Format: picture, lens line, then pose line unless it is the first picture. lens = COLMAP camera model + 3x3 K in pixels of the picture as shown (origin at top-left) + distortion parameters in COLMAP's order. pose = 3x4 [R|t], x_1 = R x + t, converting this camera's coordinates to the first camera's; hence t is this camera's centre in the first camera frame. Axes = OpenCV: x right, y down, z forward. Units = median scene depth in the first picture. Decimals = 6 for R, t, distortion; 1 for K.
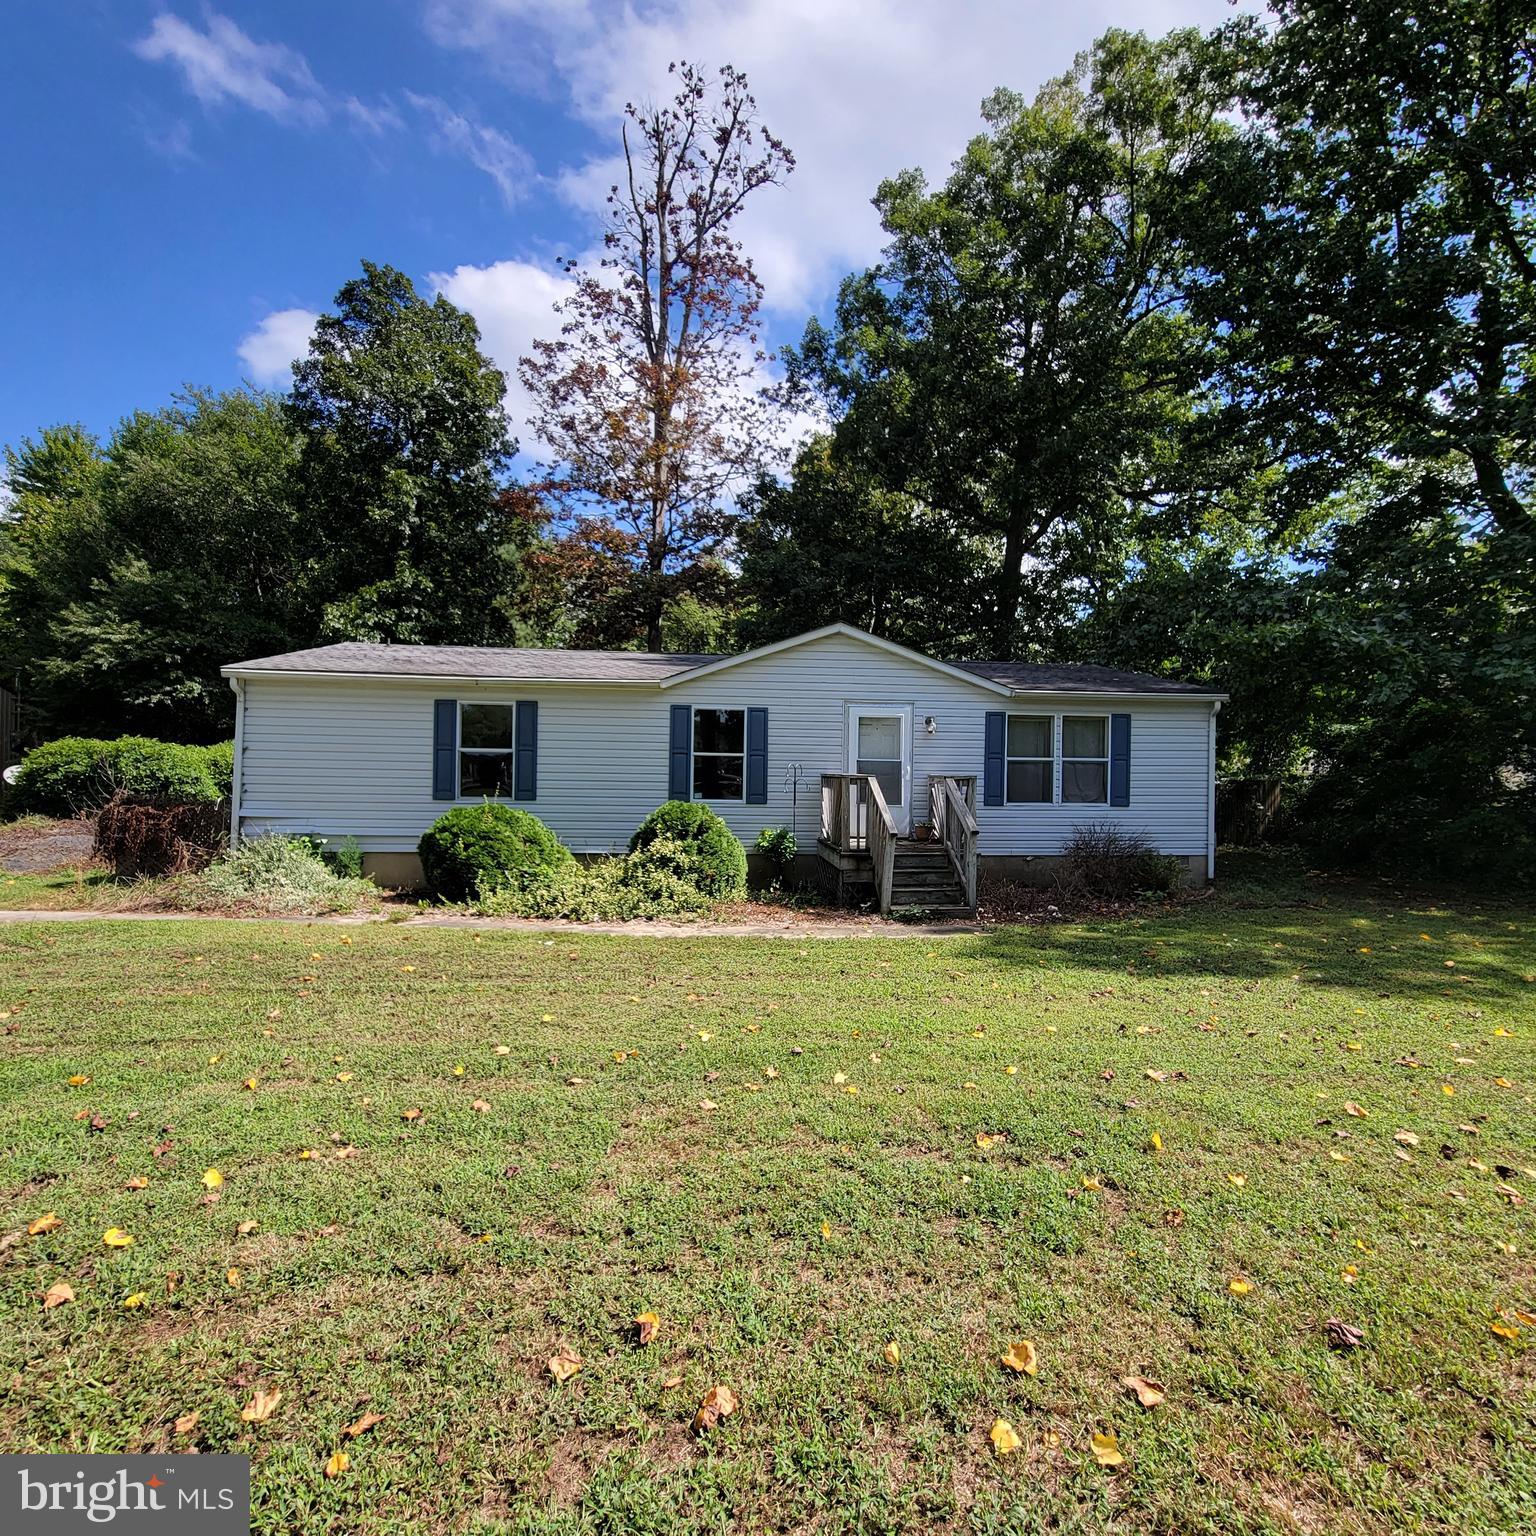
lens RADIAL K [[838.3, 0, 768.0], [0, 838.3, 768.0], [0, 0, 1]] dist [0.000316, 0.000299]
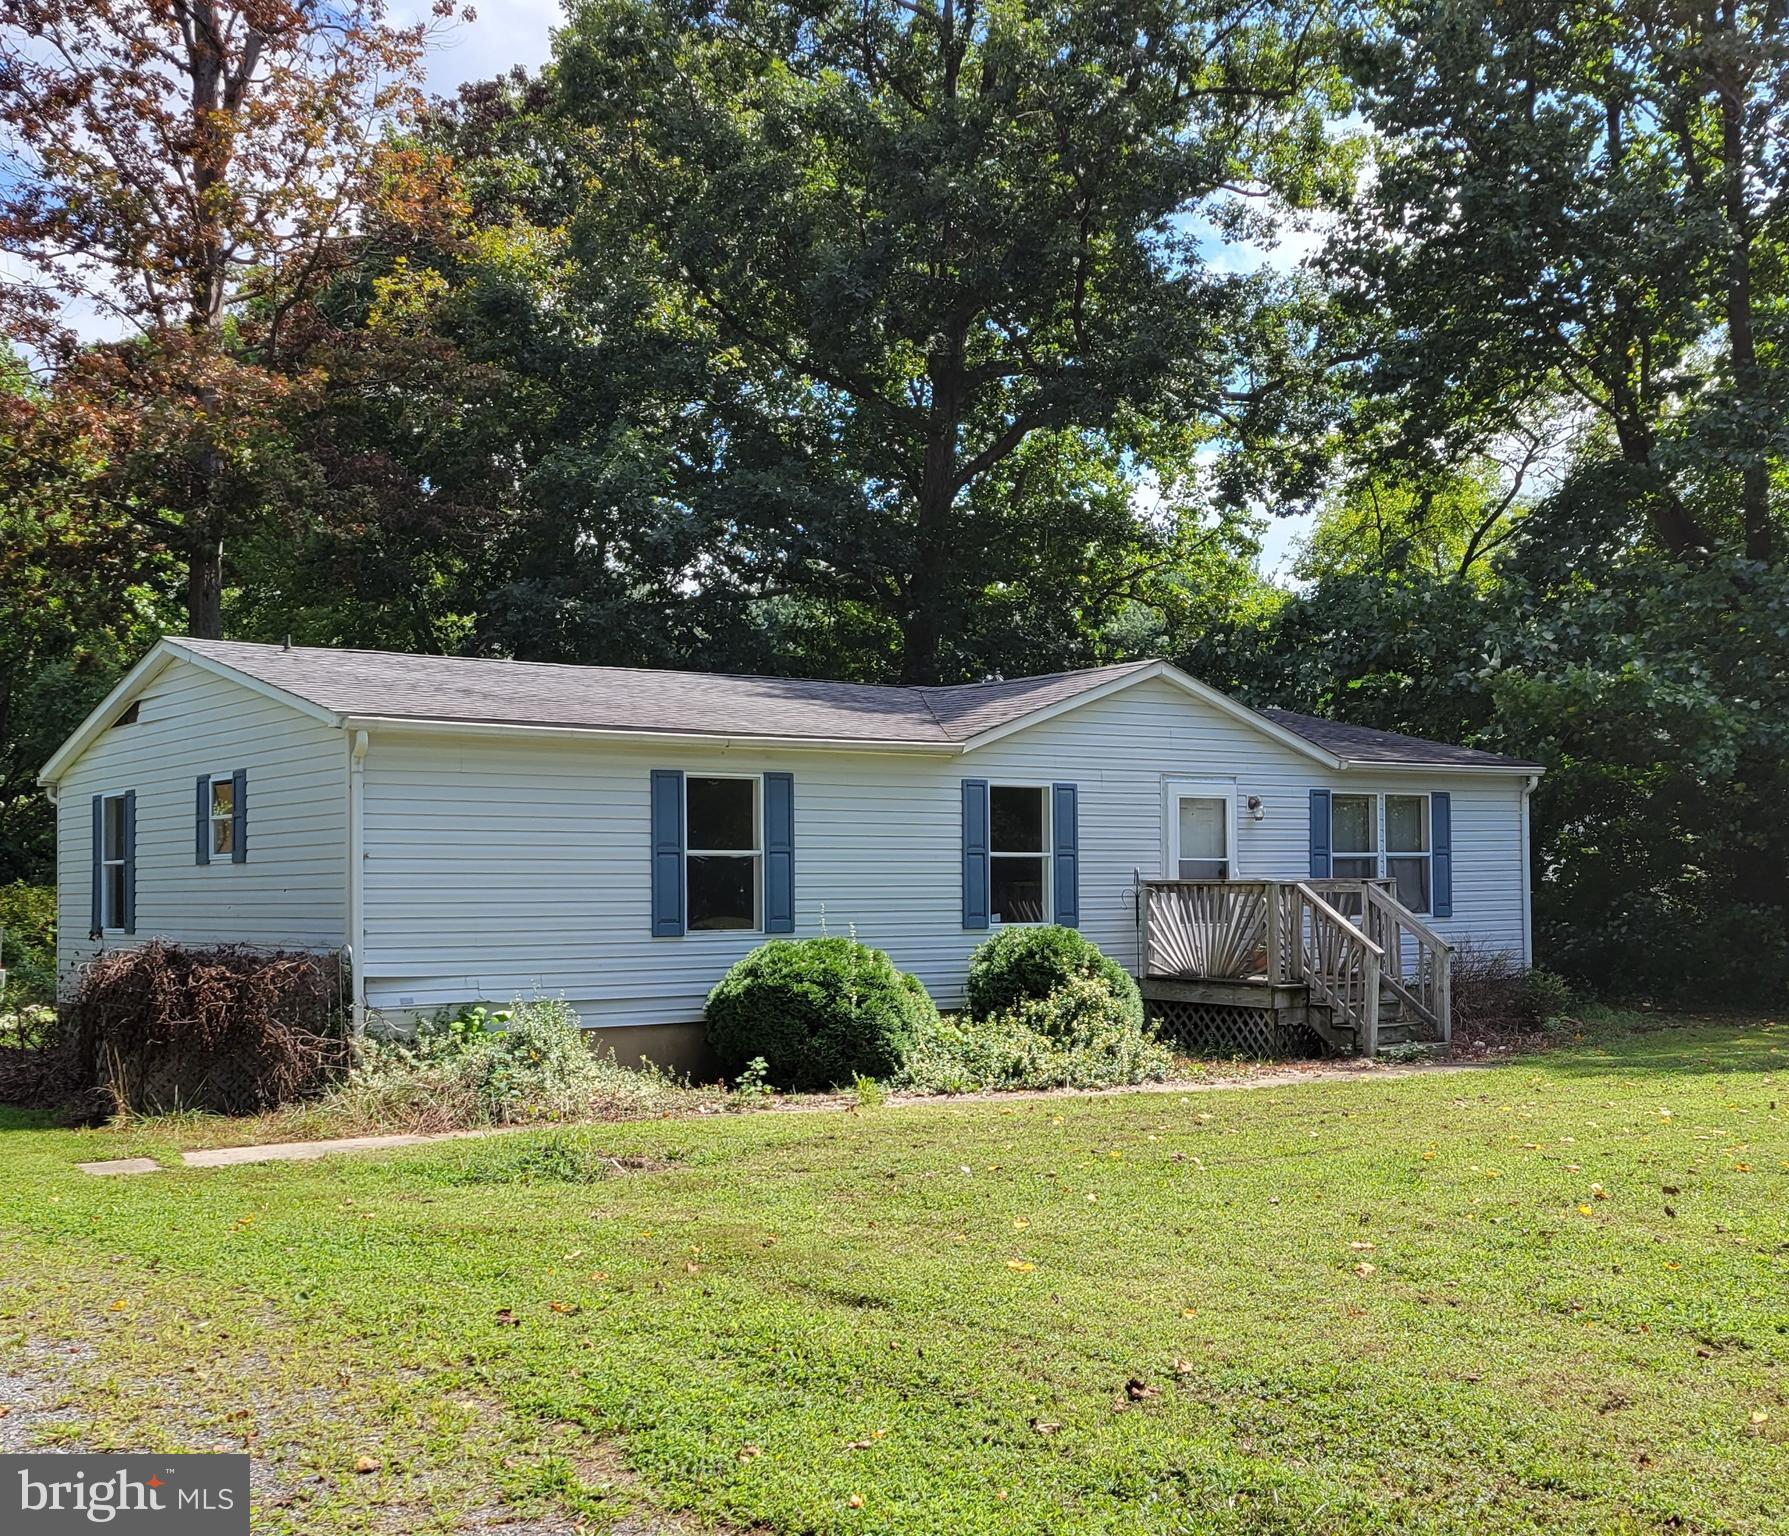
lens RADIAL K [[2166.2, 0, 894.5], [0, 2166.2, 768.0], [0, 0, 1]] dist [-0.001276, -0.003653]
pose [[0.854277, 0.006653, 0.519776, -1.023626], [0.018150, 0.998927, -0.042617, -0.013529], [-0.519502, 0.045840, 0.853239, -0.400932]]
